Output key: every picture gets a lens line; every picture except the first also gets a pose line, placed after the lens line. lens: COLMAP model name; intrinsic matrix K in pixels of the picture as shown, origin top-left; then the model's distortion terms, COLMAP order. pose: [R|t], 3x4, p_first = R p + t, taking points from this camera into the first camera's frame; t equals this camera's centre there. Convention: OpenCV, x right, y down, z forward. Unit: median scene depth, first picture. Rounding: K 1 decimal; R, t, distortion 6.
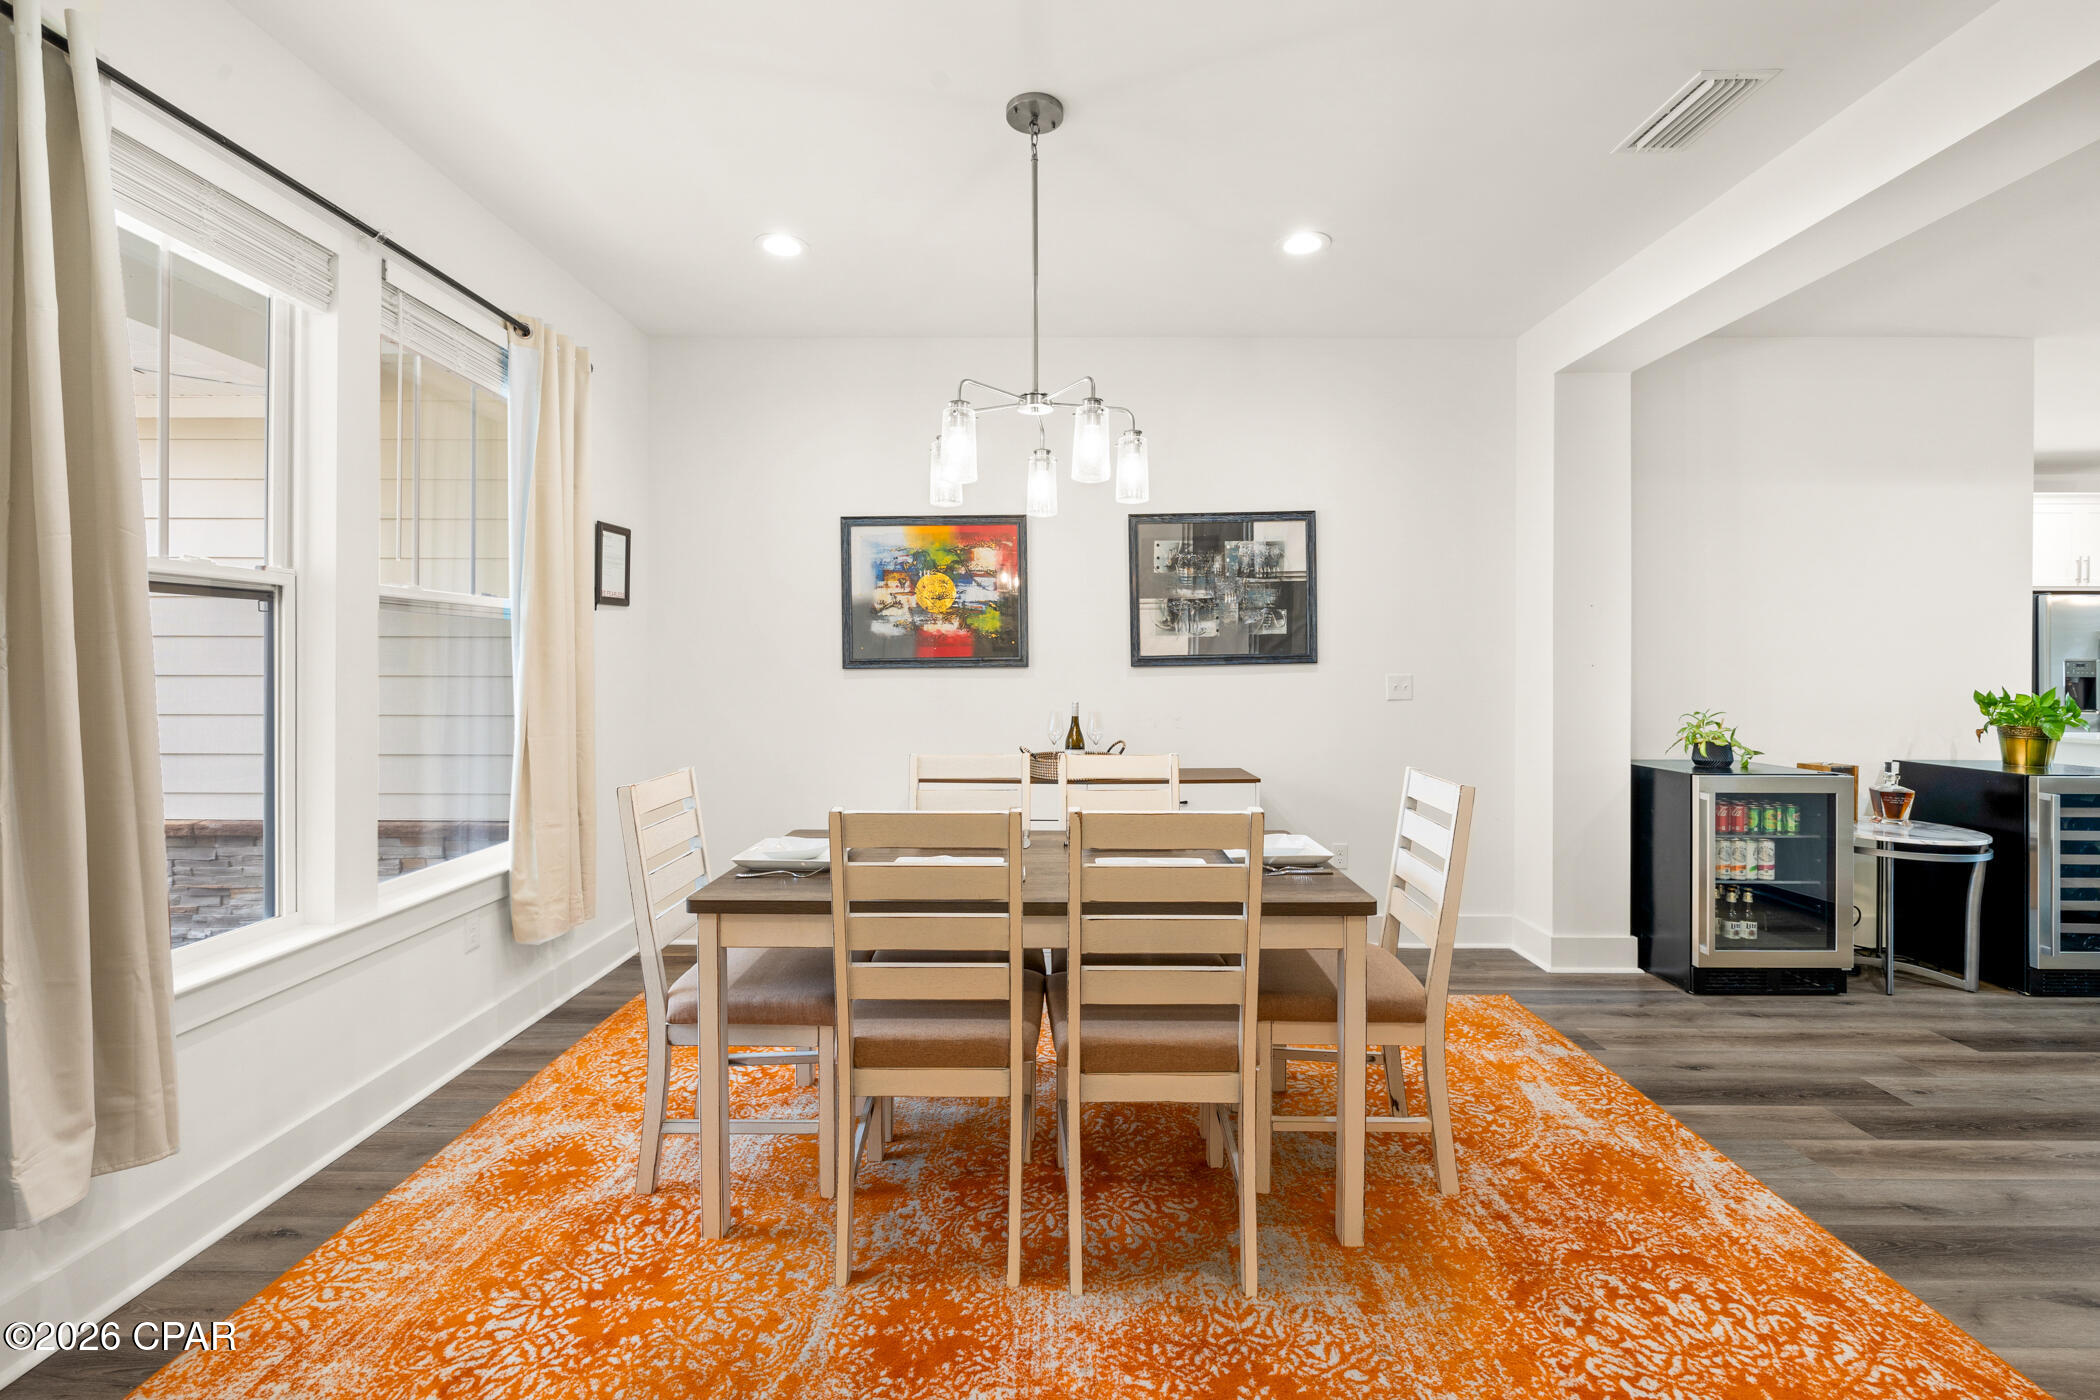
lens RADIAL K [[888.6, 0, 1041.4], [0, 888.6, 669.0], [0, 0, 1]] dist [-0.000014, -0.000259]
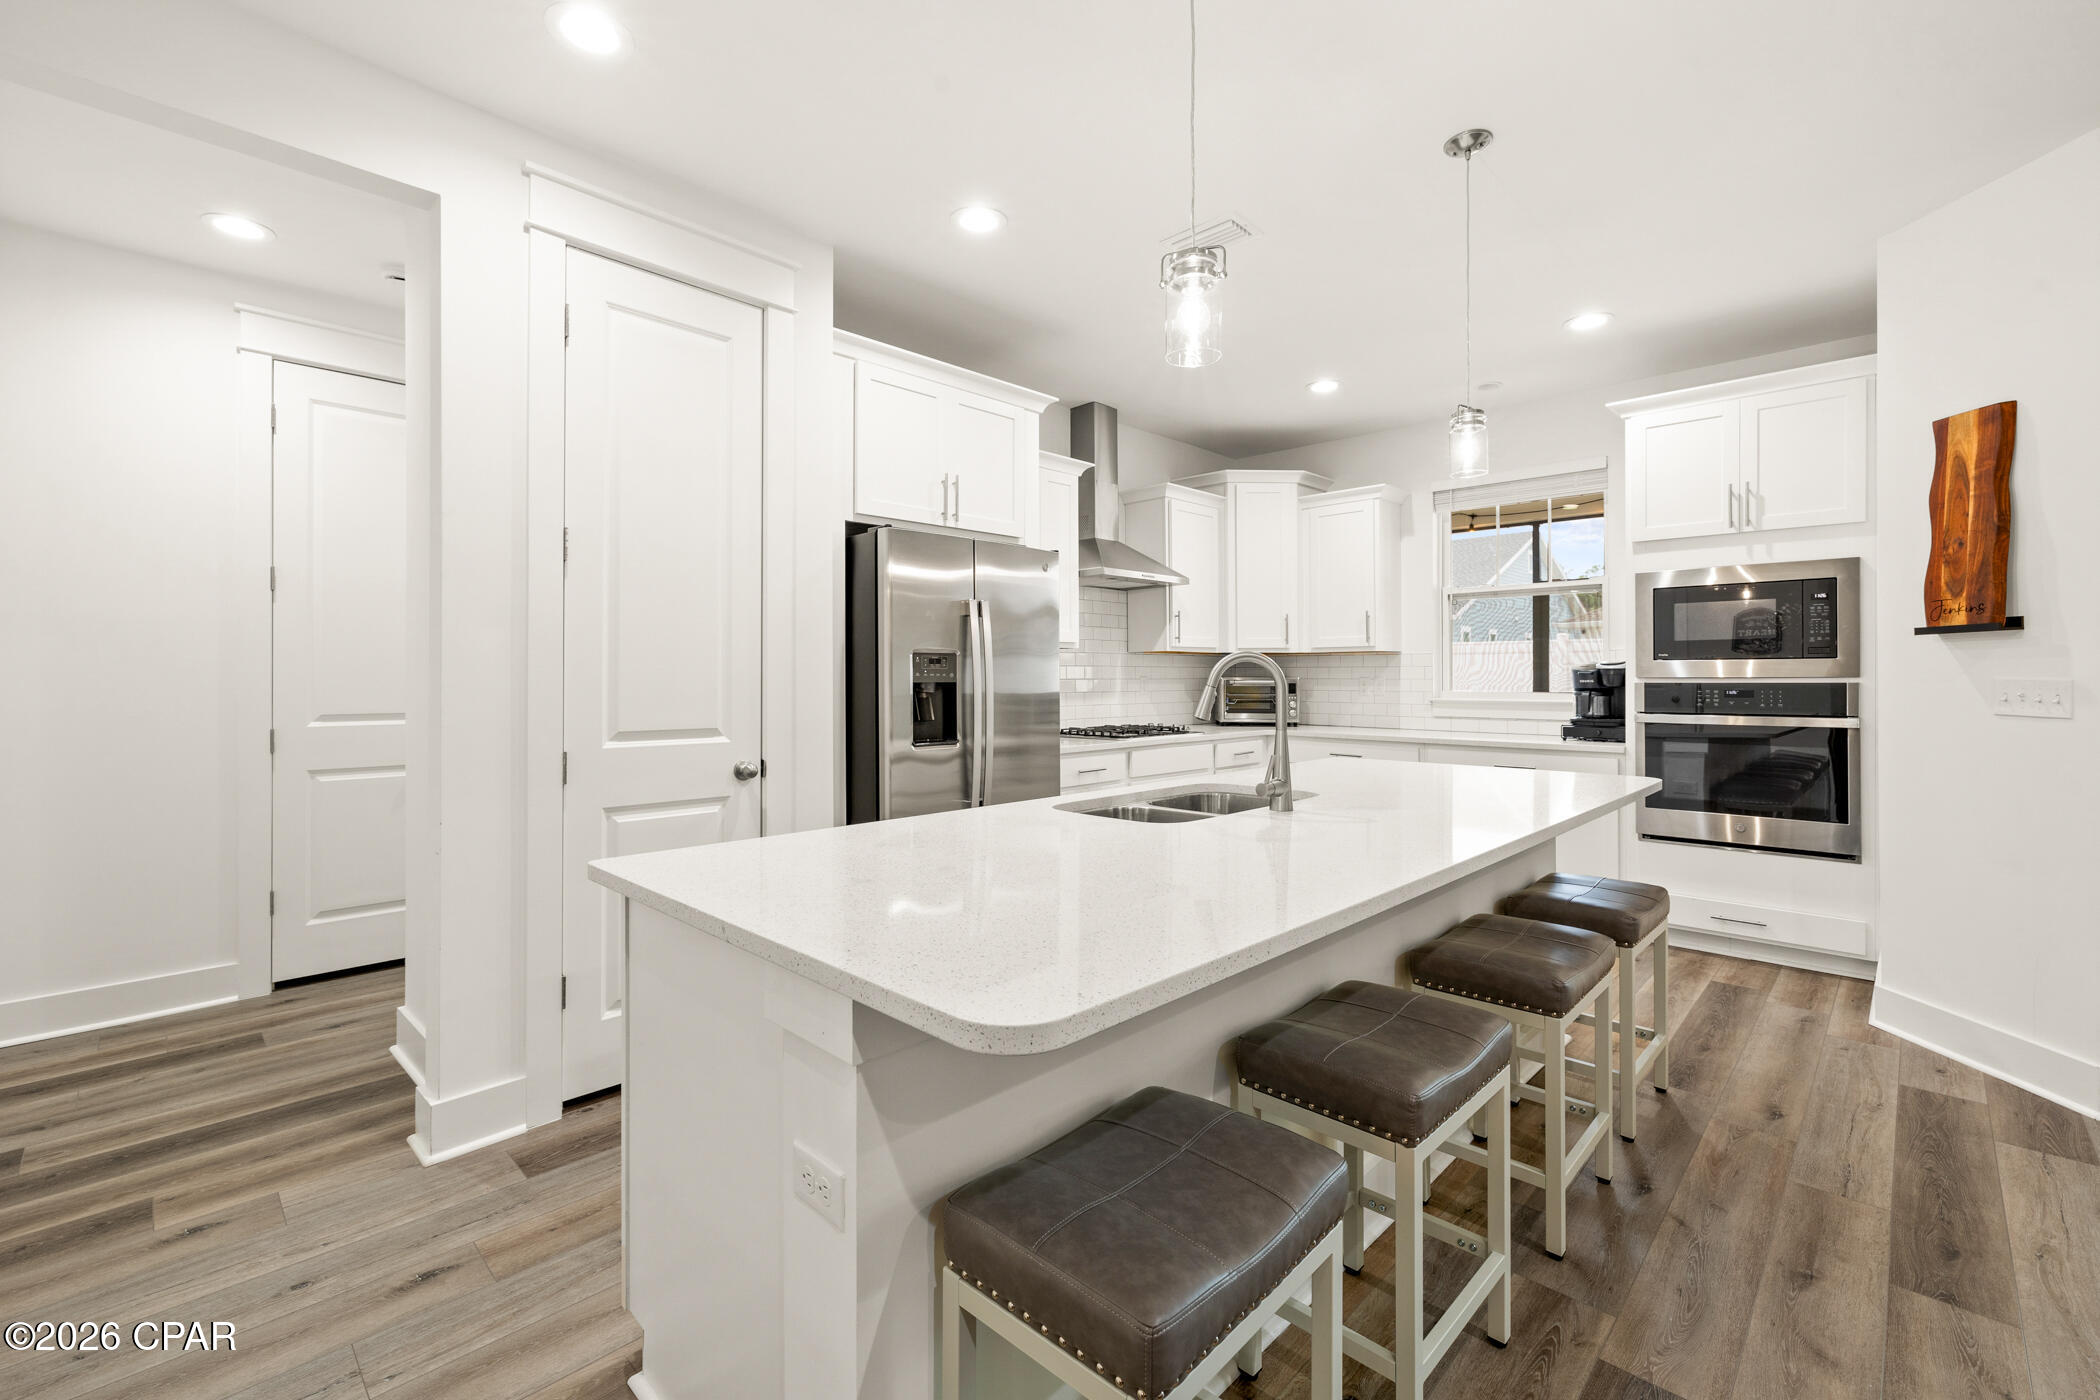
lens RADIAL K [[888.6, 0, 1041.4], [0, 888.6, 669.0], [0, 0, 1]] dist [-0.000014, -0.000259]
pose [[0.691996, 0.001185, 0.721901, 1.435565], [0.005537, 0.999961, -0.006949, 0.008642], [-0.721880, 0.008806, 0.691962, 1.002845]]
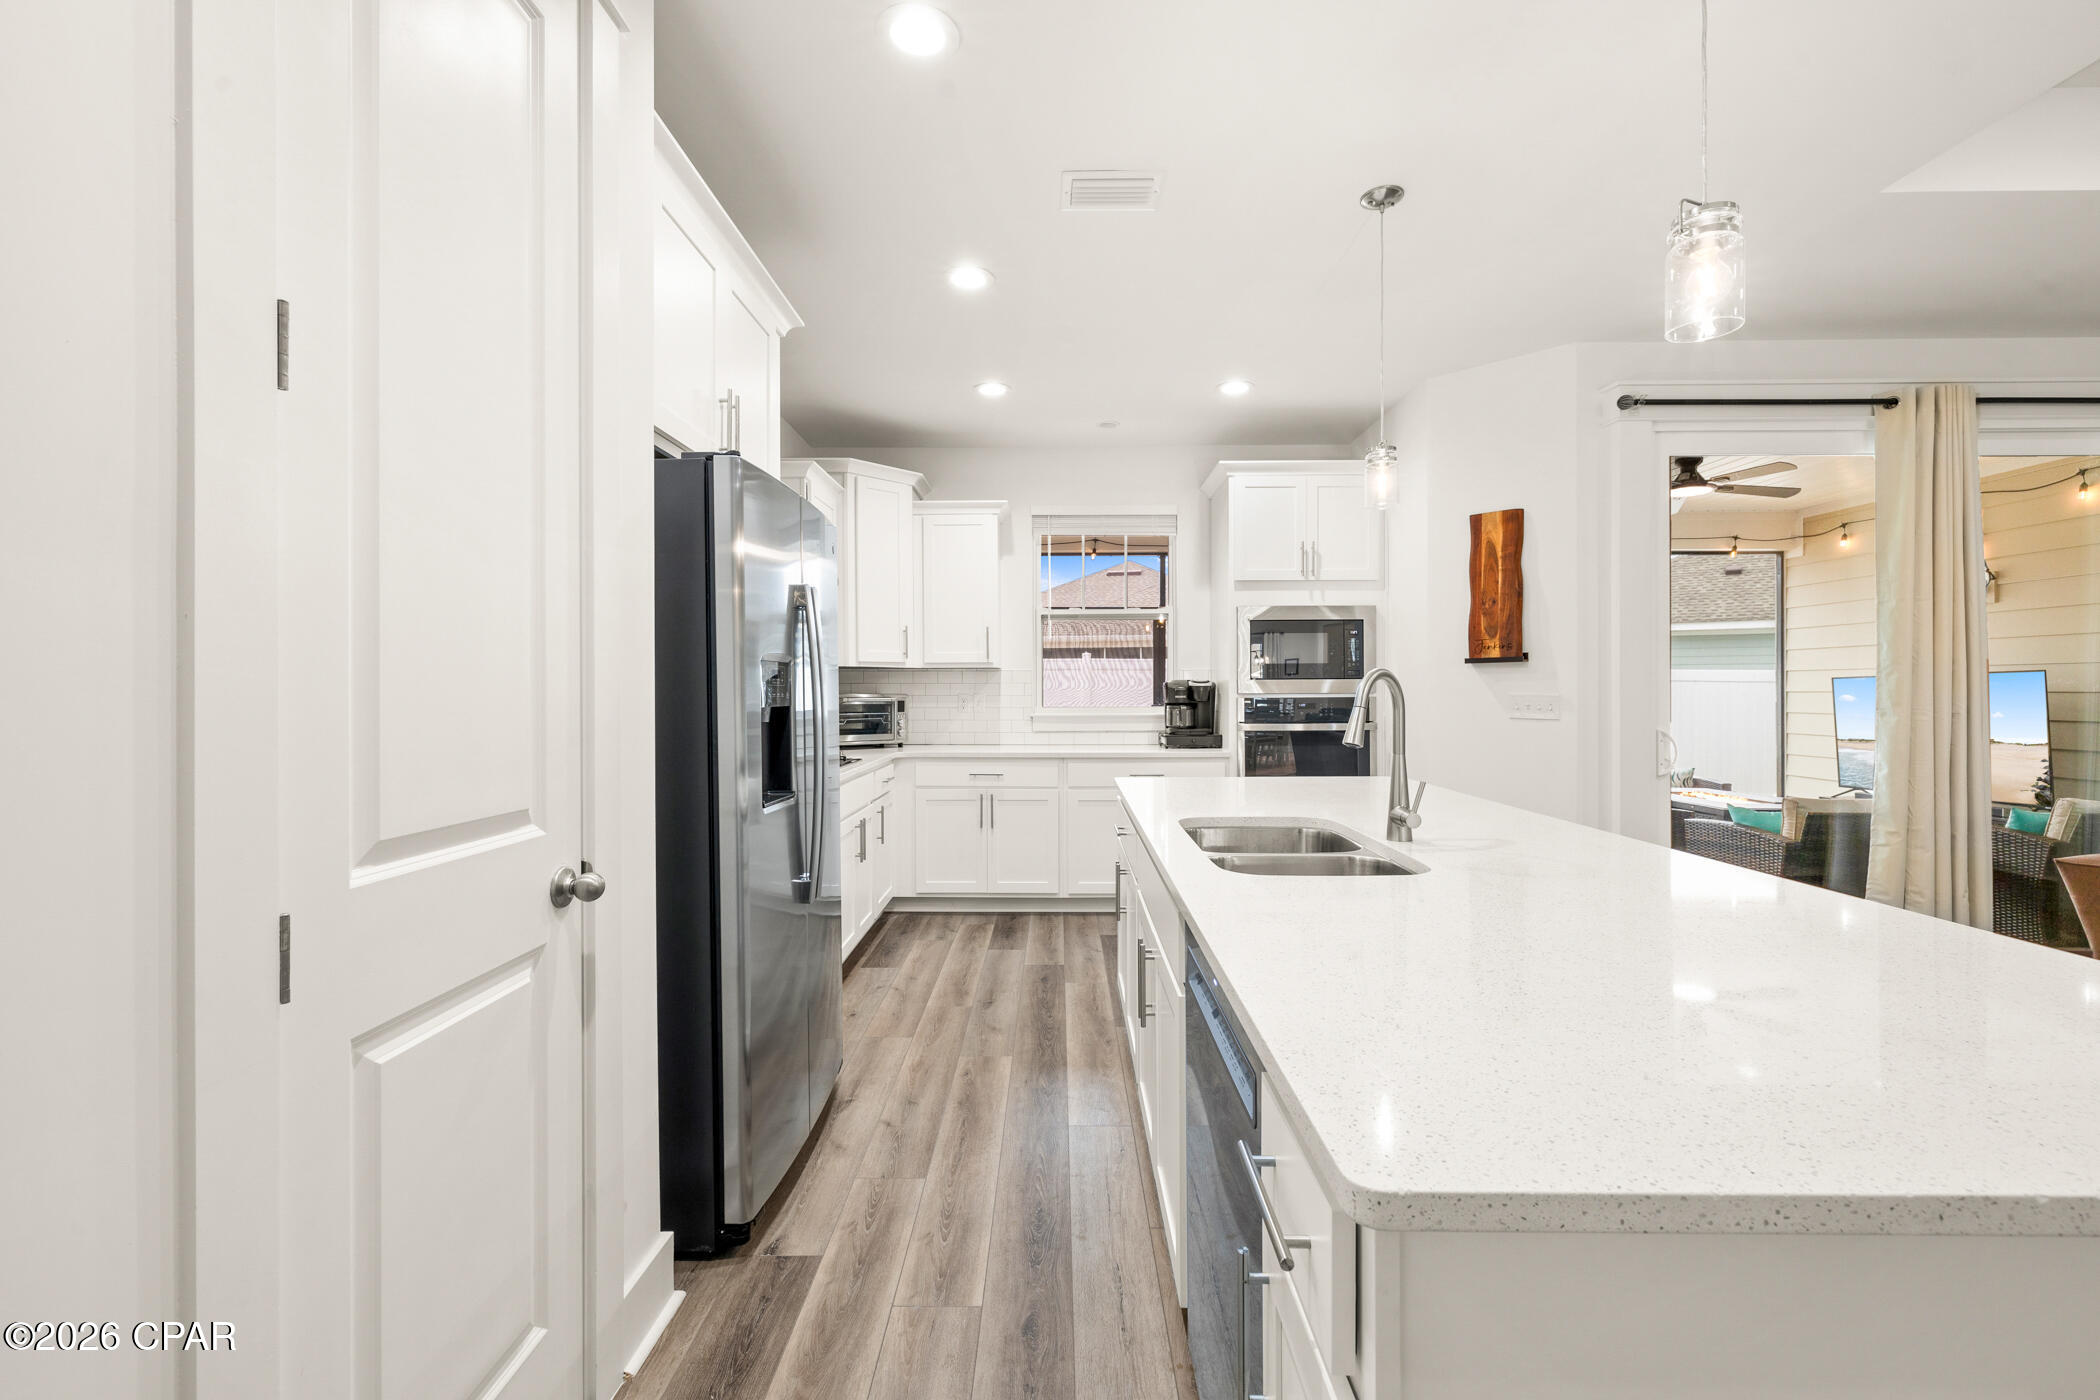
lens RADIAL K [[883.8, 0, 1045.8], [0, 883.8, 686.5], [0, 0, 1]] dist [0.001929, 0.000376]
pose [[-0.003133, -0.000683, 0.999995, 1.426001], [0.005280, 0.999986, 0.000699, 0.002393], [-0.999981, 0.005282, -0.003129, 1.559047]]
